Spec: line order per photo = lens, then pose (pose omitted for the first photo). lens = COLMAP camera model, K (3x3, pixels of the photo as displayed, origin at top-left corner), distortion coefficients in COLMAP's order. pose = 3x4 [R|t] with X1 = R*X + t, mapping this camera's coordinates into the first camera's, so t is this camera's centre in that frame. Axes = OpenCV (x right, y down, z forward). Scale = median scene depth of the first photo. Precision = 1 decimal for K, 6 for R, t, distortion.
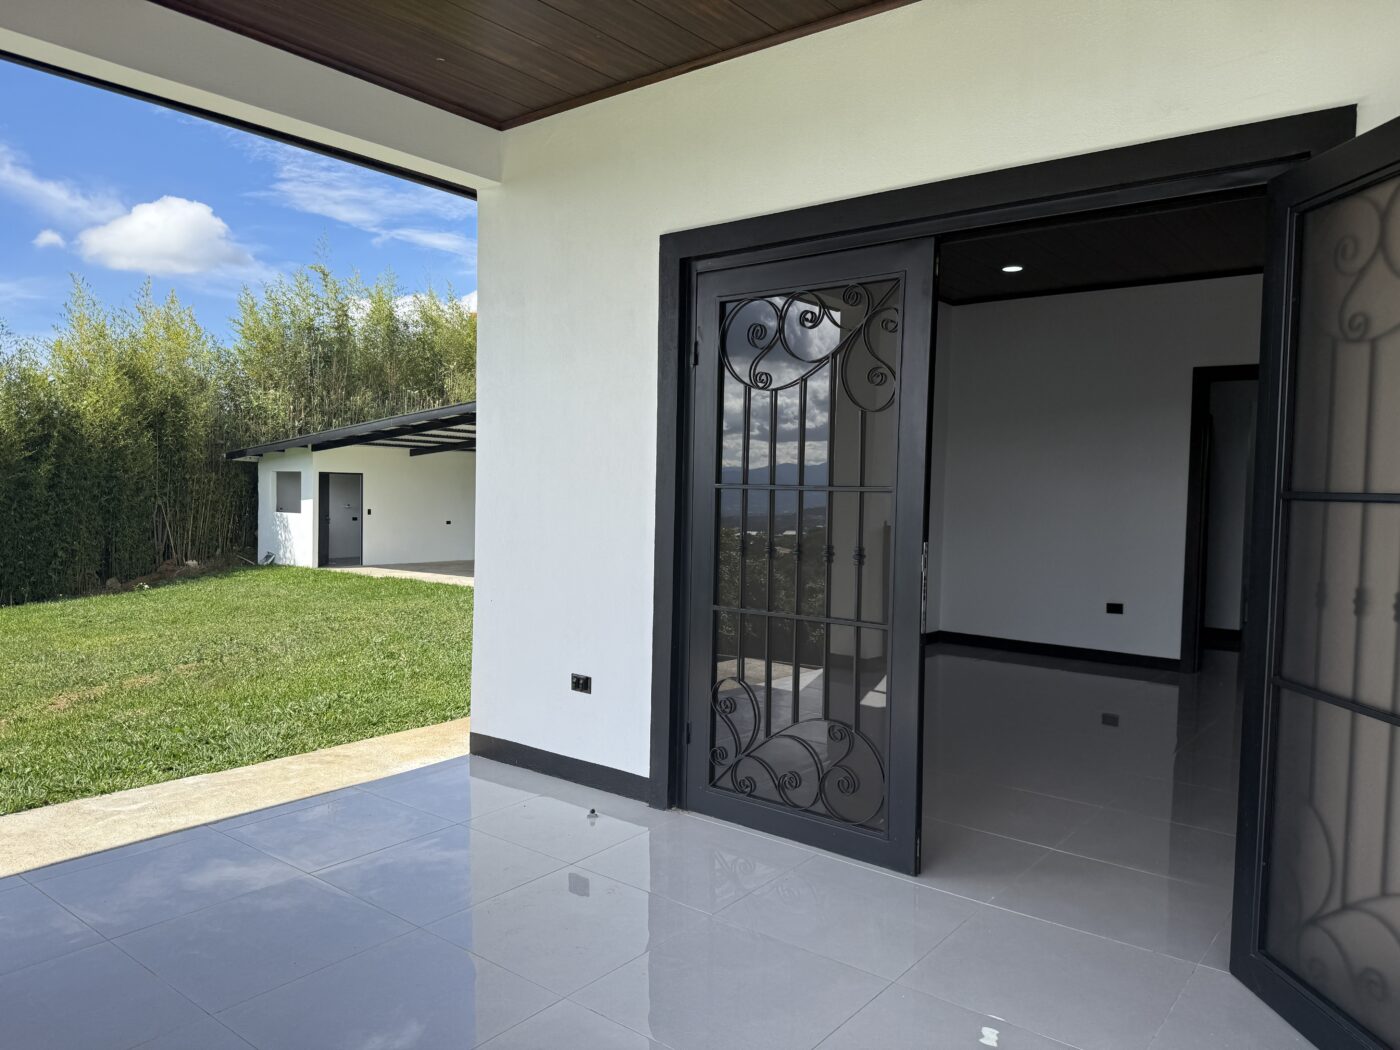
lens RADIAL K [[987.6, 0, 666.8], [0, 987.6, 504.9], [0, 0, 1]] dist [0.072440, -0.089509]
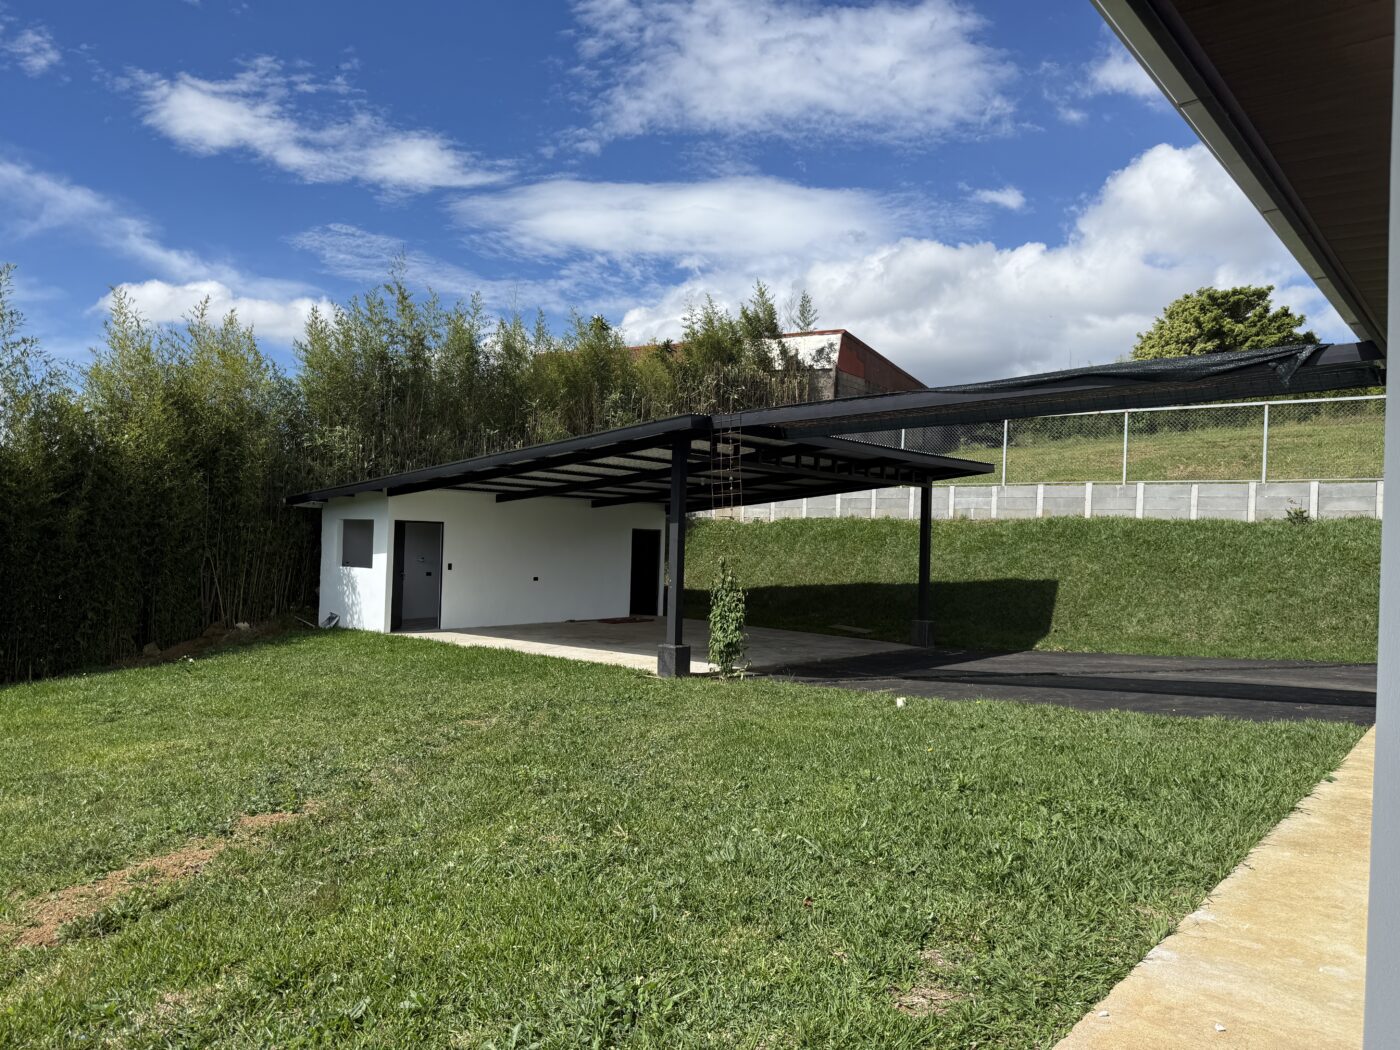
lens RADIAL K [[987.6, 0, 689.2], [0, 987.6, 514.3], [0, 0, 1]] dist [0.072440, -0.089509]
pose [[0.999835, 0.007592, -0.016489, -0.080433], [-0.008292, 0.999050, -0.042792, -0.003697], [0.016148, 0.042922, 0.998948, 0.148019]]
